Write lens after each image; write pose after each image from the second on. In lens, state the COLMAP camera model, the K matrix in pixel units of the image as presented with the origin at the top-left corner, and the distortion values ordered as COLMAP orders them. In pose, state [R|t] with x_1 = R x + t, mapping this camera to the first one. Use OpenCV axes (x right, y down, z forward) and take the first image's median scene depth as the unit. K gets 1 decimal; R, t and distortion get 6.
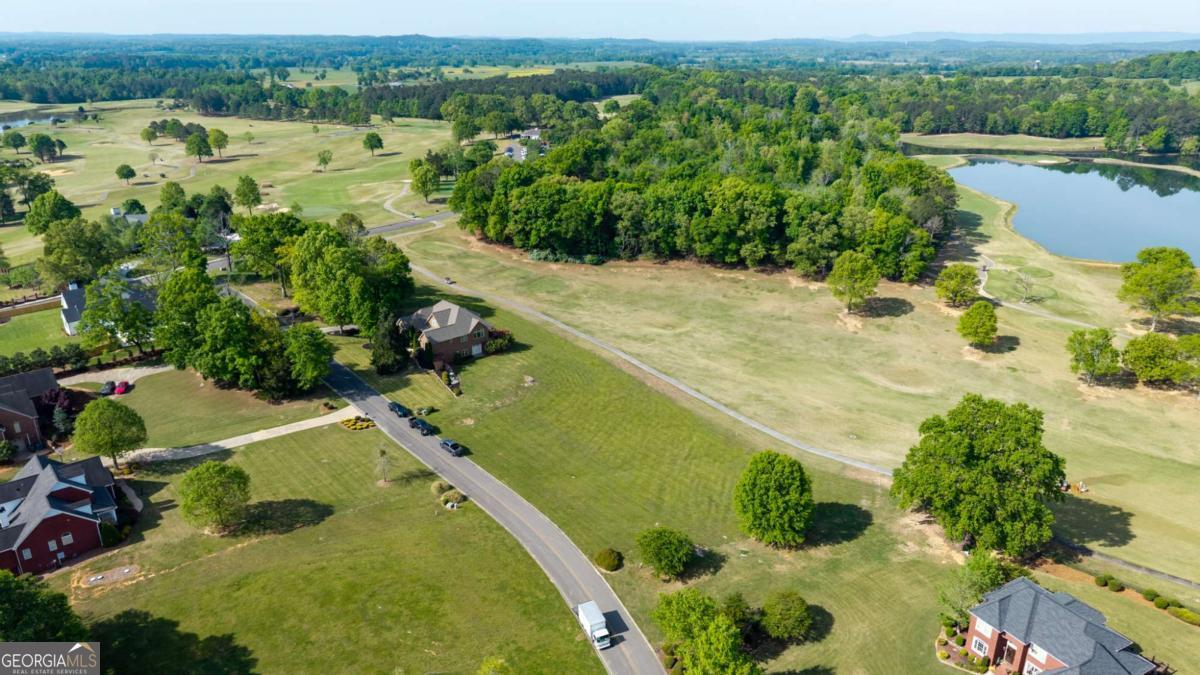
lens RADIAL K [[802.4, 0, 604.0], [0, 802.4, 341.7], [0, 0, 1]] dist [0.034557, -0.045740]
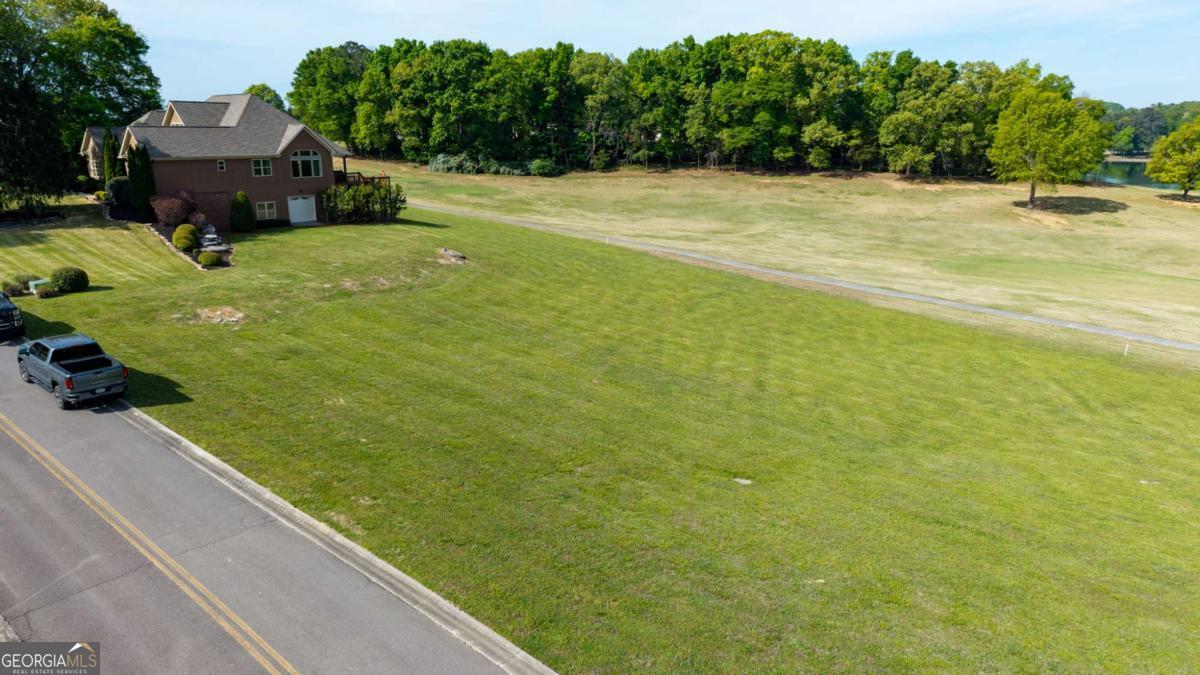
lens RADIAL K [[802.4, 0, 604.0], [0, 802.4, 341.7], [0, 0, 1]] dist [0.034557, -0.045740]
pose [[0.991076, -0.035619, 0.128450, -0.050628], [0.048514, 0.993934, -0.098699, 0.084028], [-0.124156, 0.104050, 0.986792, 0.449739]]
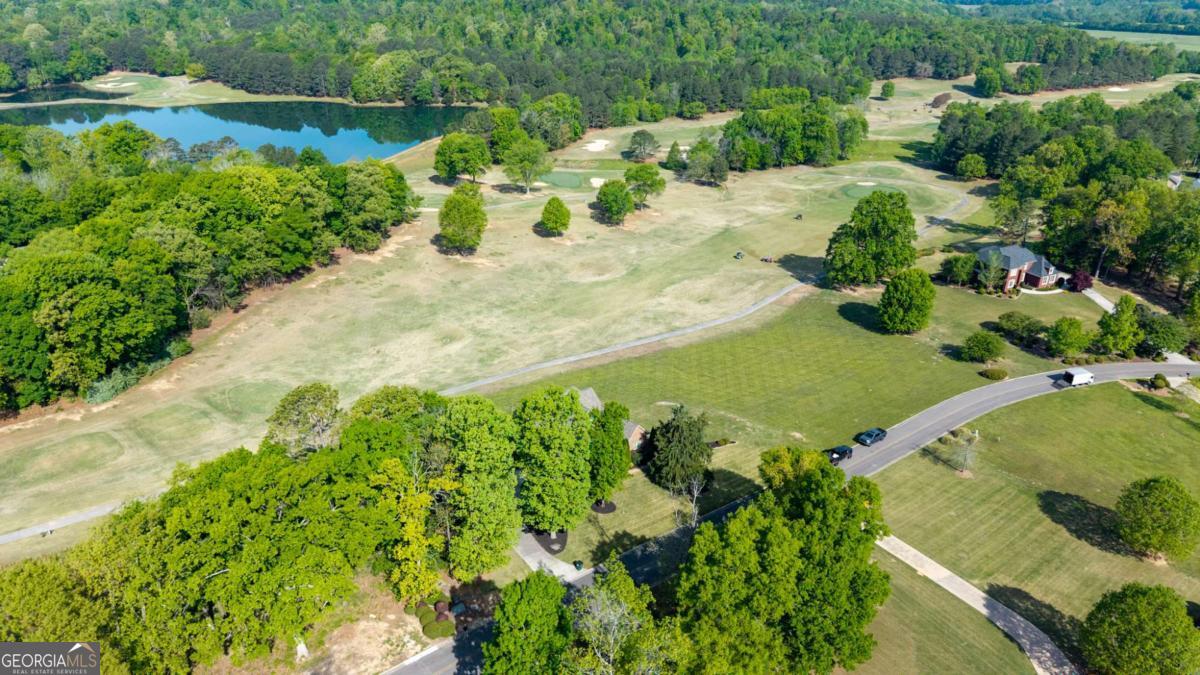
lens RADIAL K [[802.4, 0, 604.0], [0, 802.4, 341.7], [0, 0, 1]] dist [0.034557, -0.045740]
pose [[0.052336, -0.421741, 0.905205, -0.553577], [0.347416, 0.857514, 0.379435, -0.230996], [-0.936249, 0.294625, 0.191398, 0.607533]]
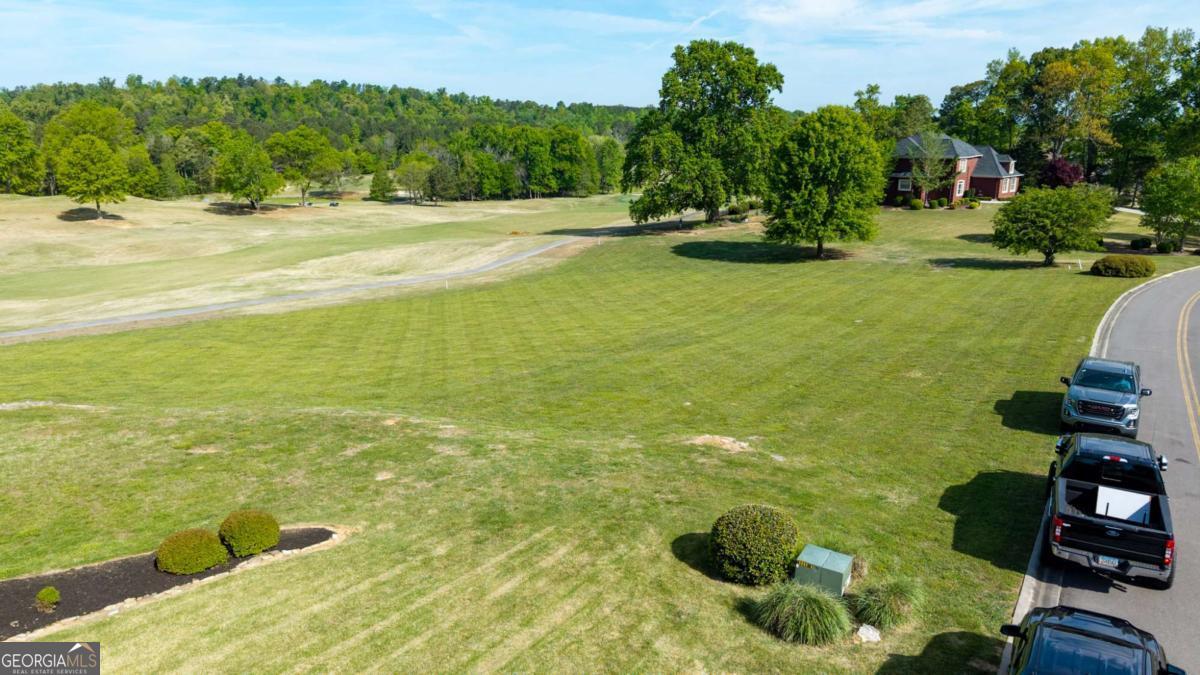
lens RADIAL K [[802.4, 0, 604.0], [0, 802.4, 341.7], [0, 0, 1]] dist [0.034557, -0.045740]
pose [[-0.248023, -0.250517, 0.935802, -0.181750], [0.341876, 0.881199, 0.326510, 0.016000], [-0.906424, 0.400910, -0.132911, 0.627010]]
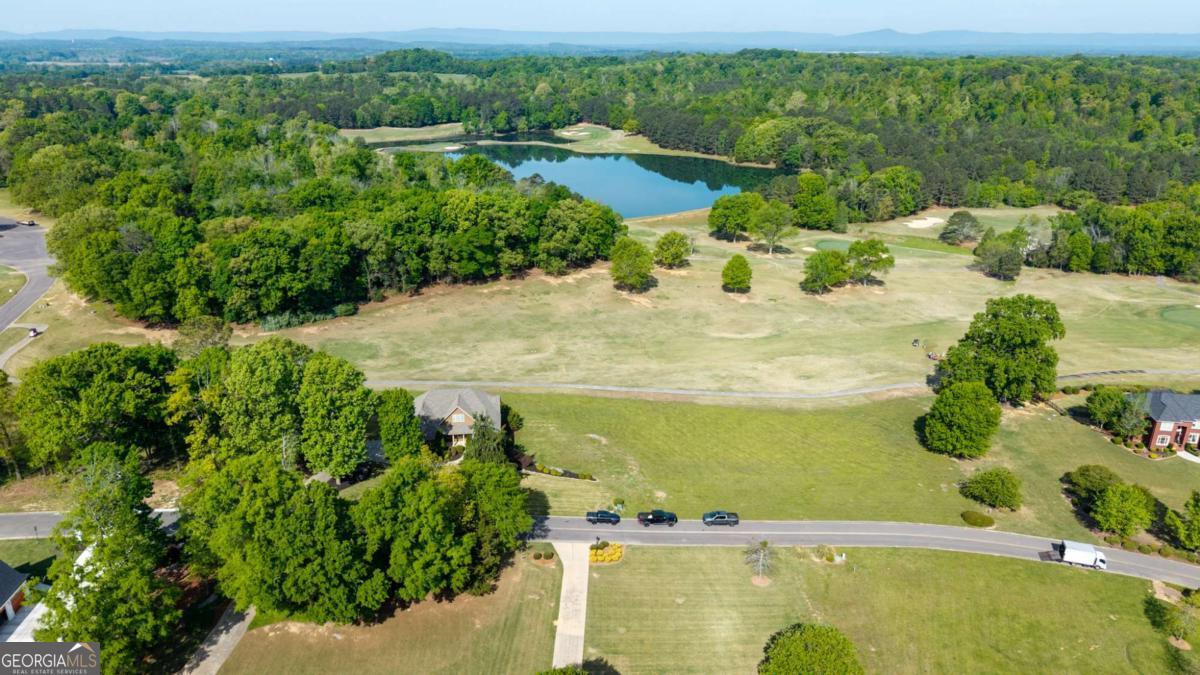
lens RADIAL K [[802.4, 0, 604.0], [0, 802.4, 341.7], [0, 0, 1]] dist [0.034557, -0.045740]
pose [[0.613815, -0.276239, 0.739543, -0.476349], [0.274407, 0.953026, 0.128226, -0.107760], [-0.740224, 0.124229, 0.660784, 0.284453]]
